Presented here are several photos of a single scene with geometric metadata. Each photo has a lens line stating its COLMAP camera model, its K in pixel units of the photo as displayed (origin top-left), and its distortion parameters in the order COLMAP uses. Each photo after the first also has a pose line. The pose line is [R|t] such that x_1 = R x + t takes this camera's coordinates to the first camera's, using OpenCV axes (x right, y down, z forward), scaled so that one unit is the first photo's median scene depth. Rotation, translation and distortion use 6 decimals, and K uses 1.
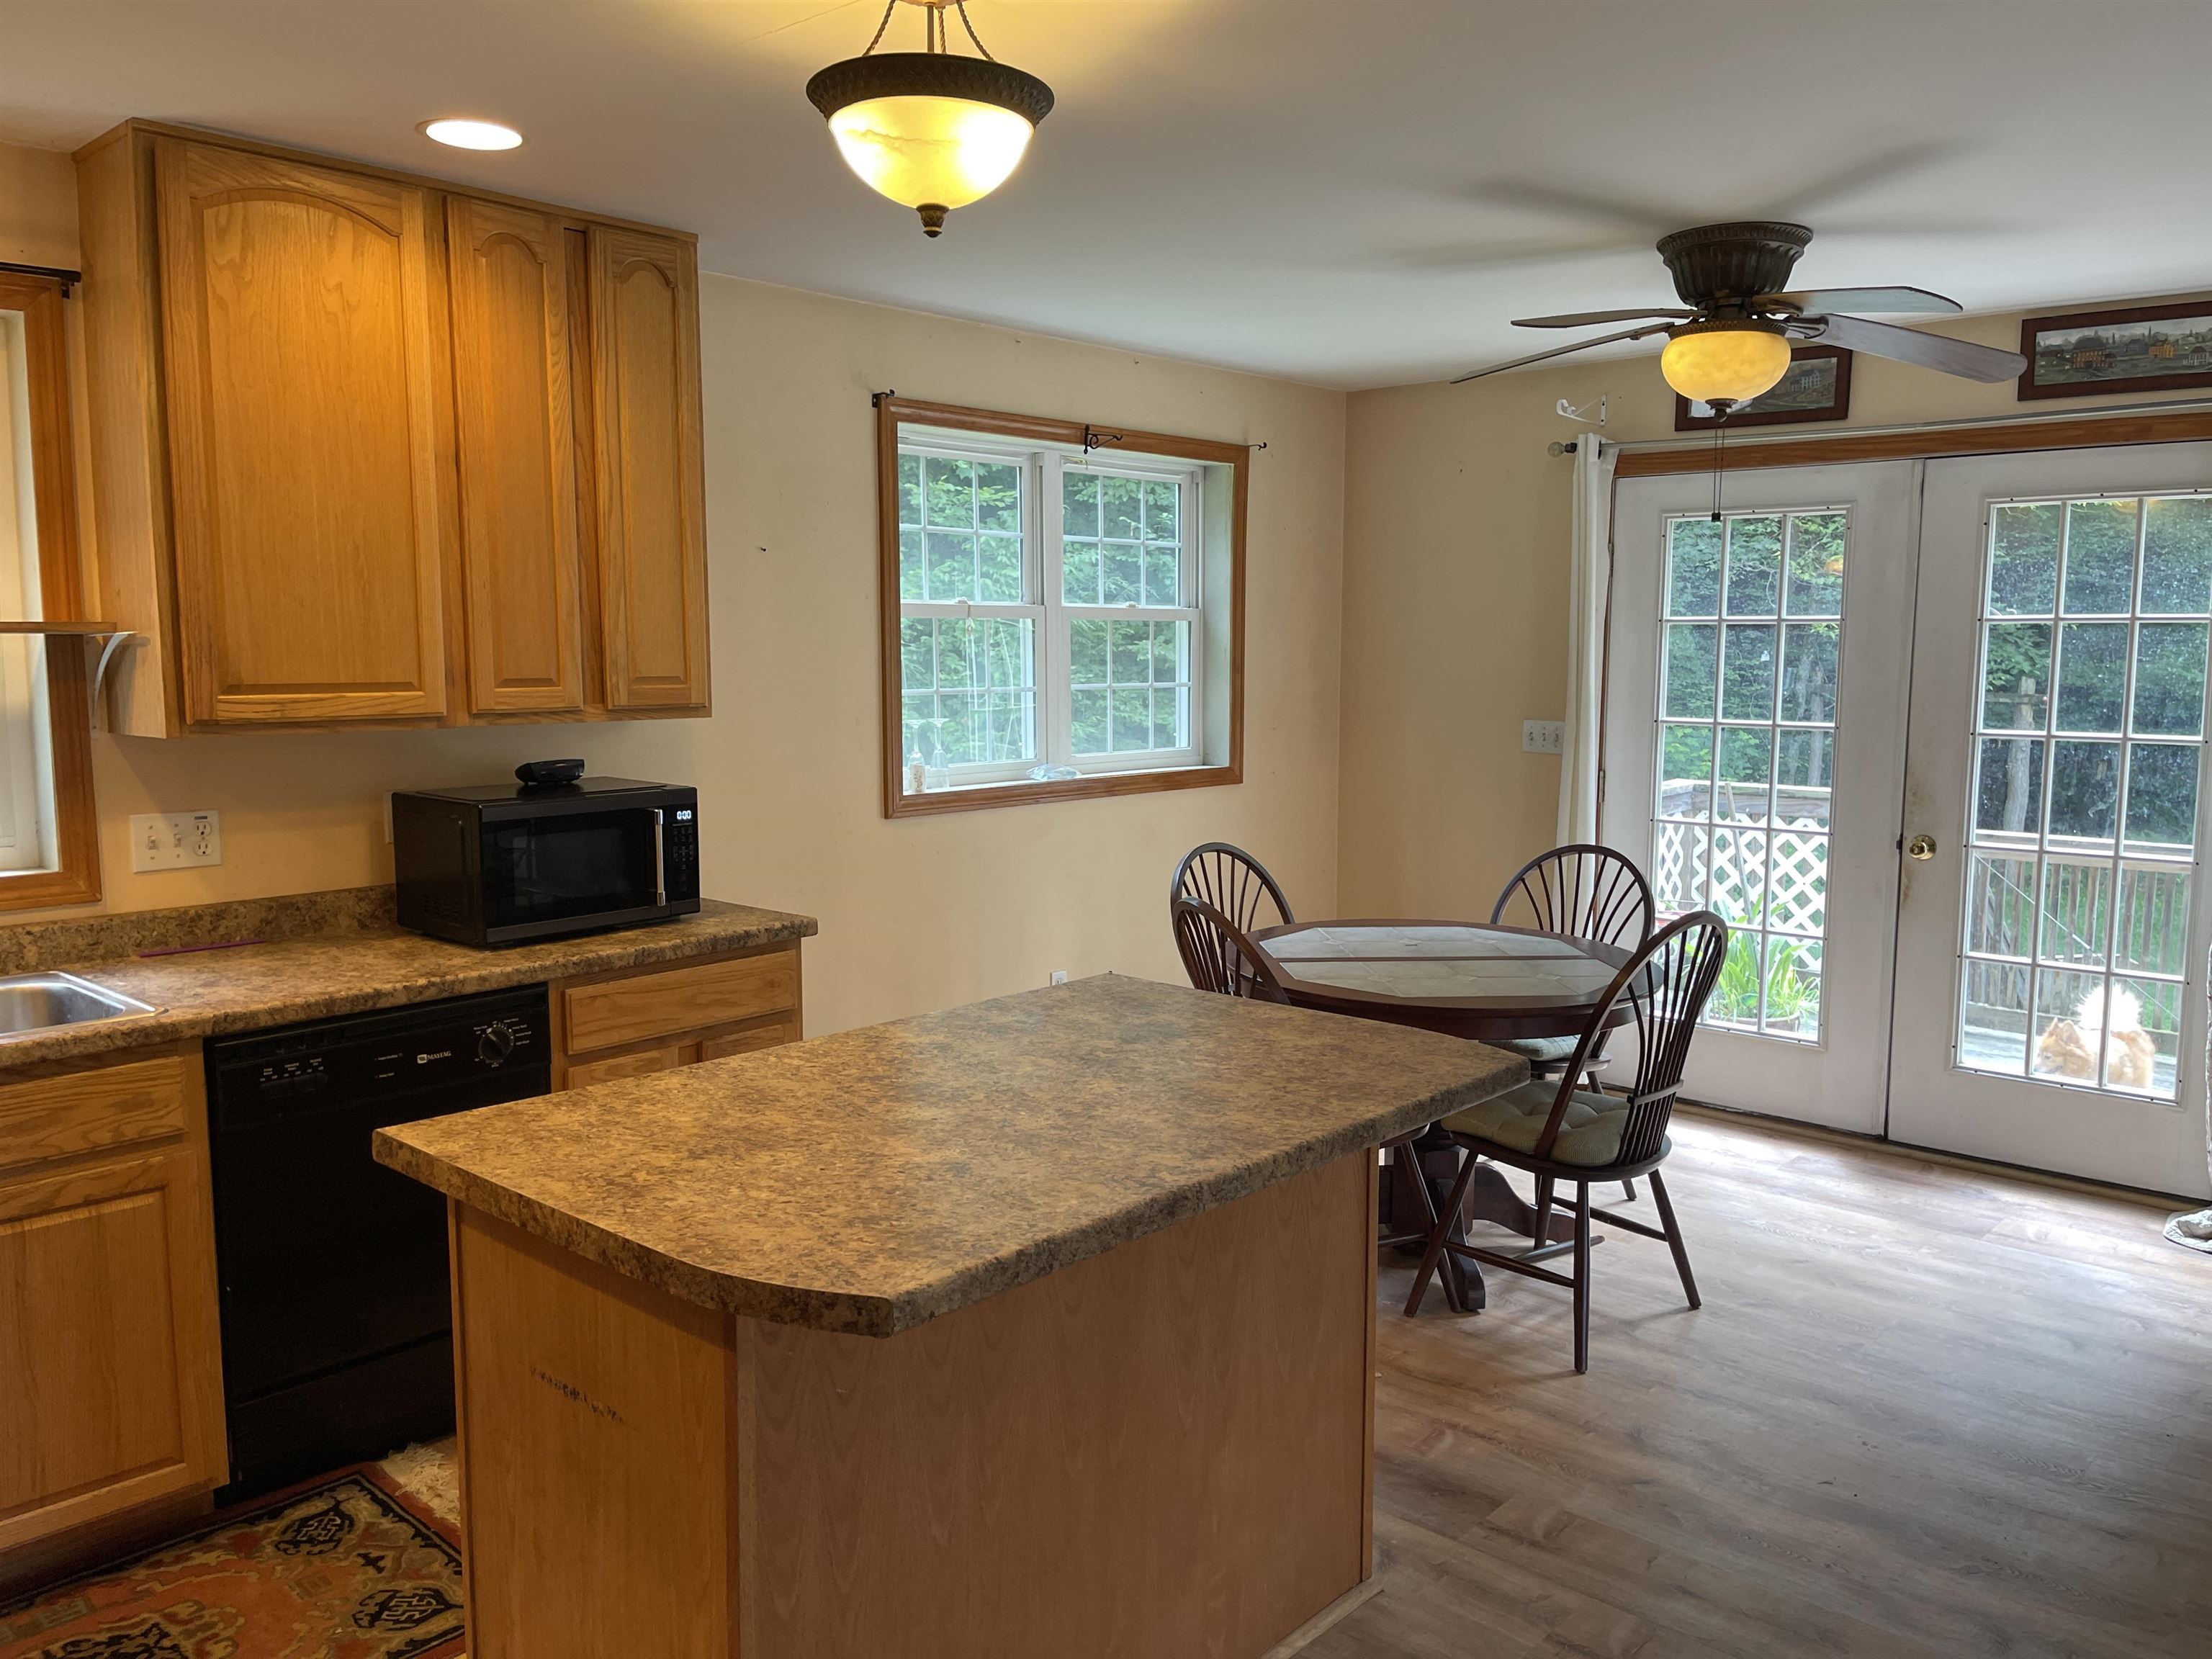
lens RADIAL K [[1620.3, 0, 1106.0], [0, 1620.3, 829.5], [0, 0, 1]] dist [0.002323, -0.057354]
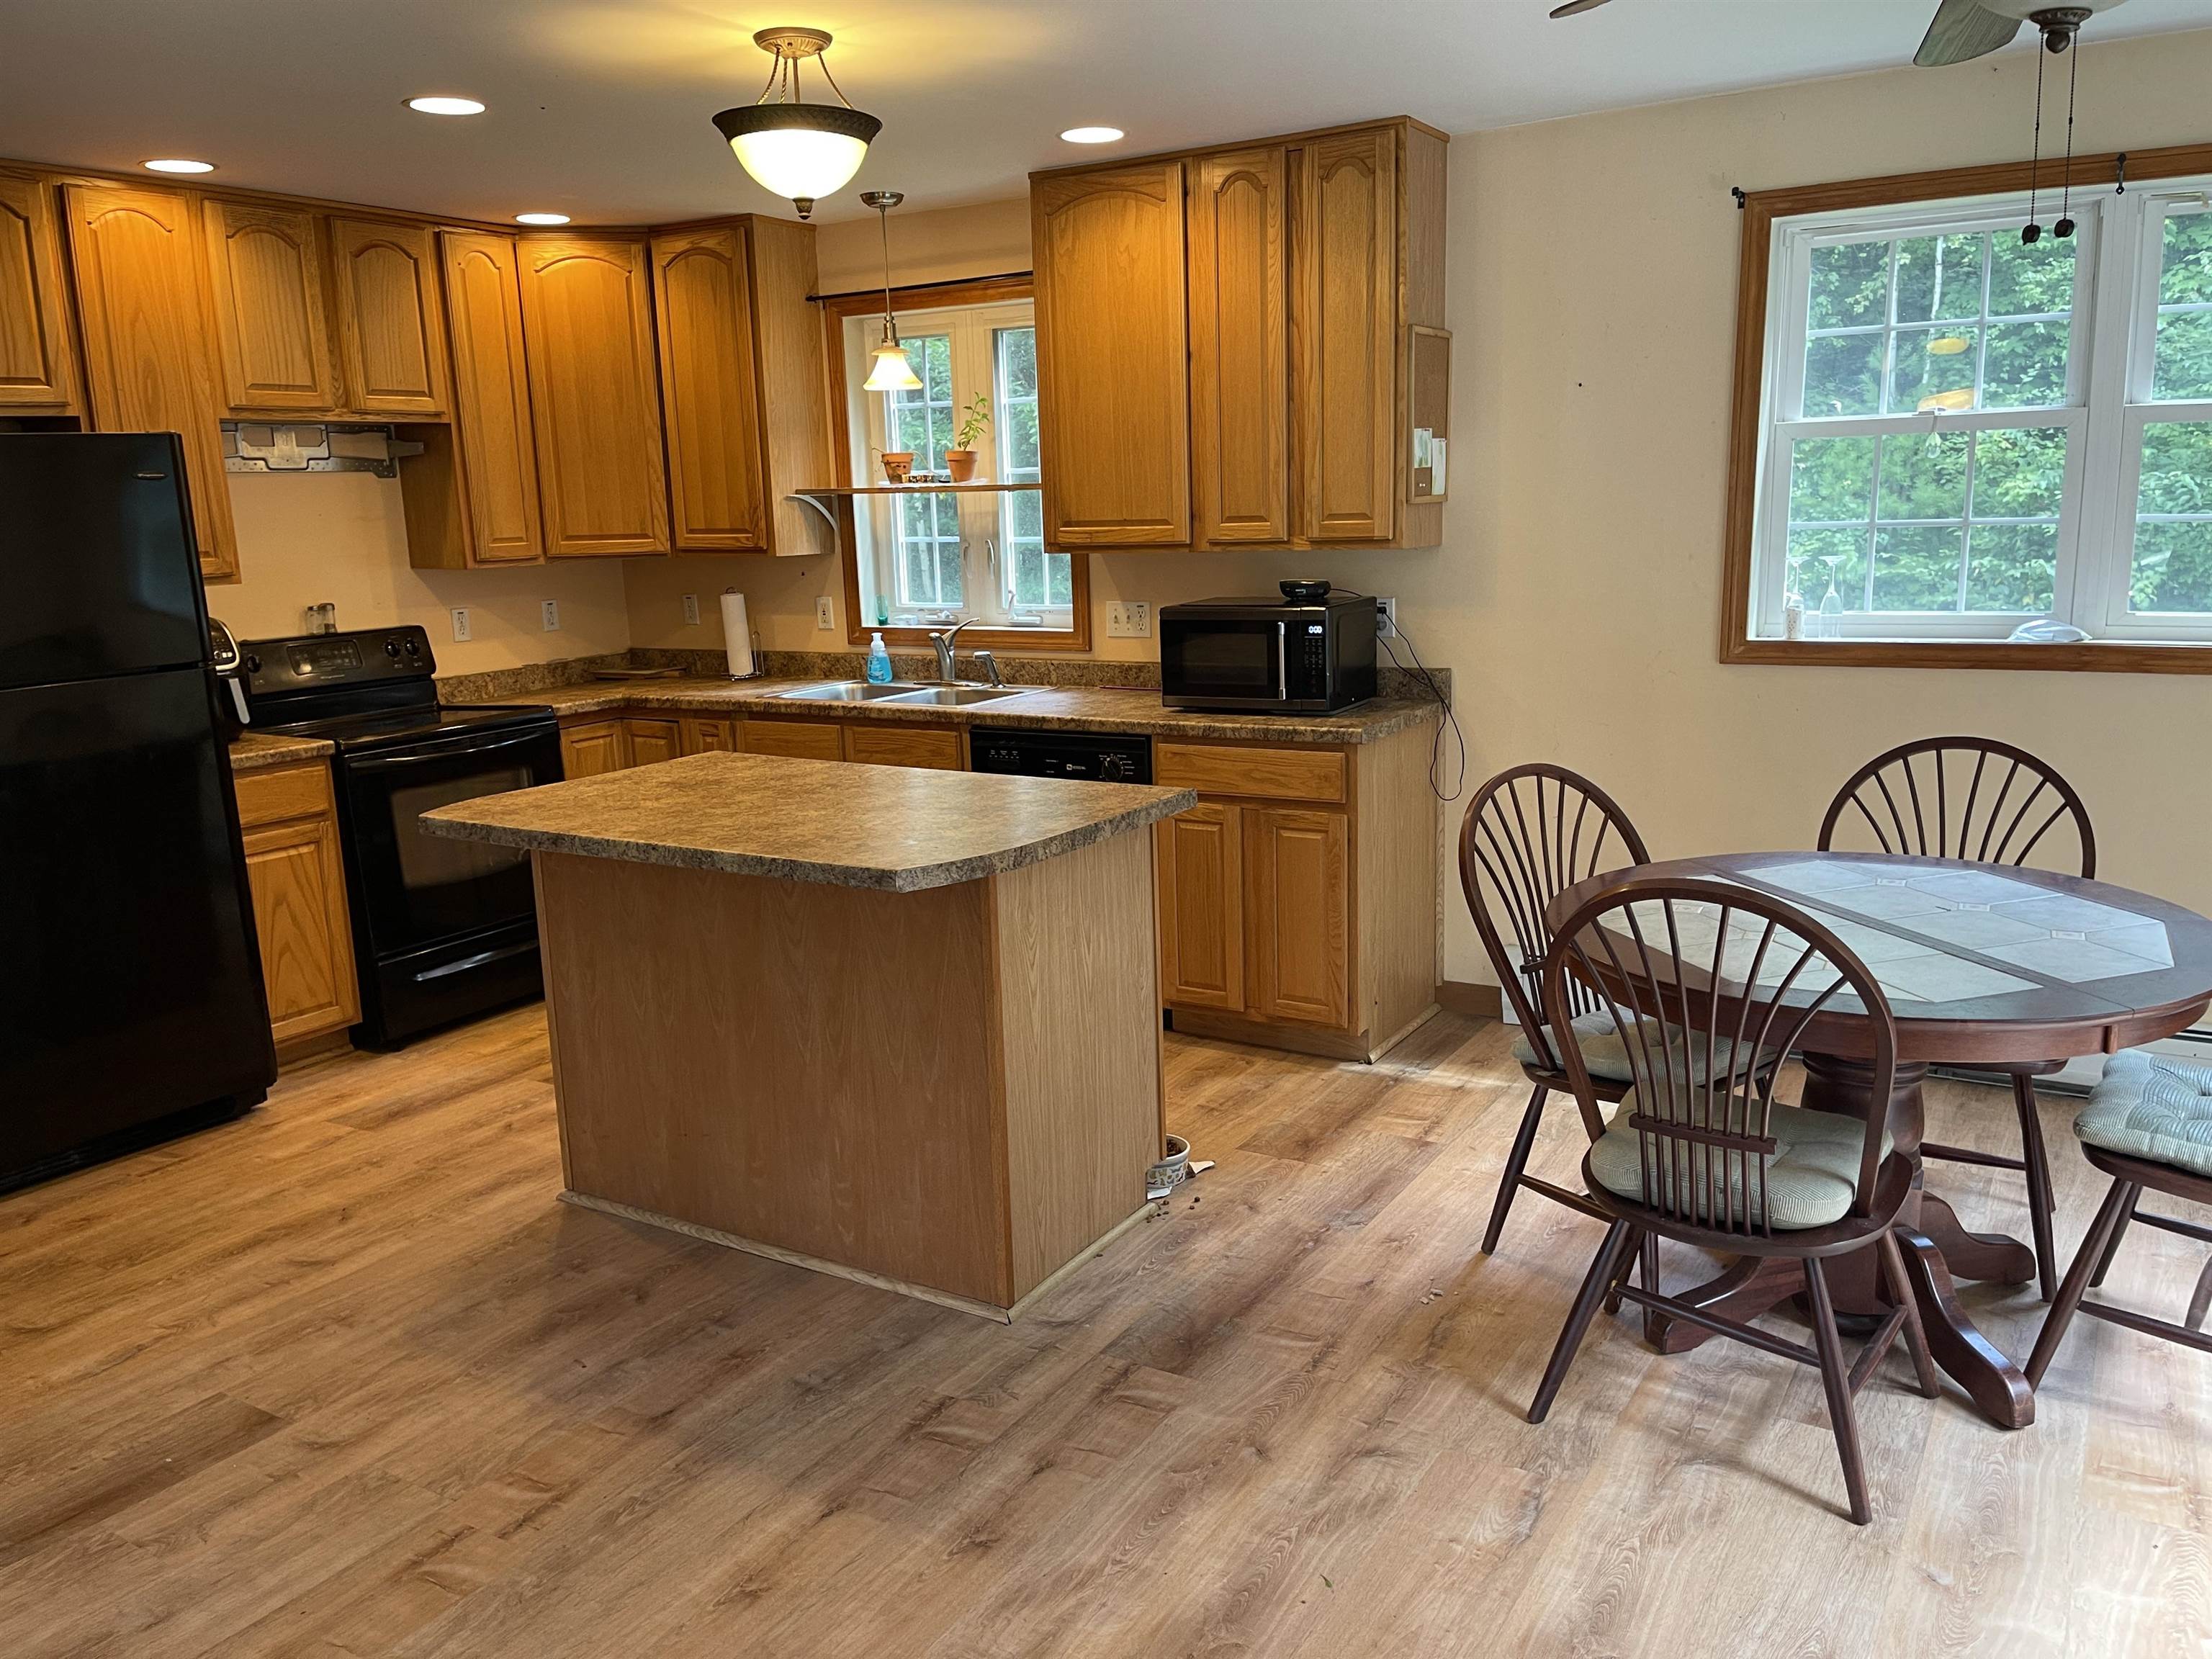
lens RADIAL K [[1620.3, 0, 1106.0], [0, 1620.3, 829.5], [0, 0, 1]] dist [0.002323, -0.057354]
pose [[0.200335, 0.192083, -0.960713, 0.969635], [-0.073837, 0.980764, 0.180694, -0.074724], [0.976941, 0.034736, 0.210664, 0.633686]]
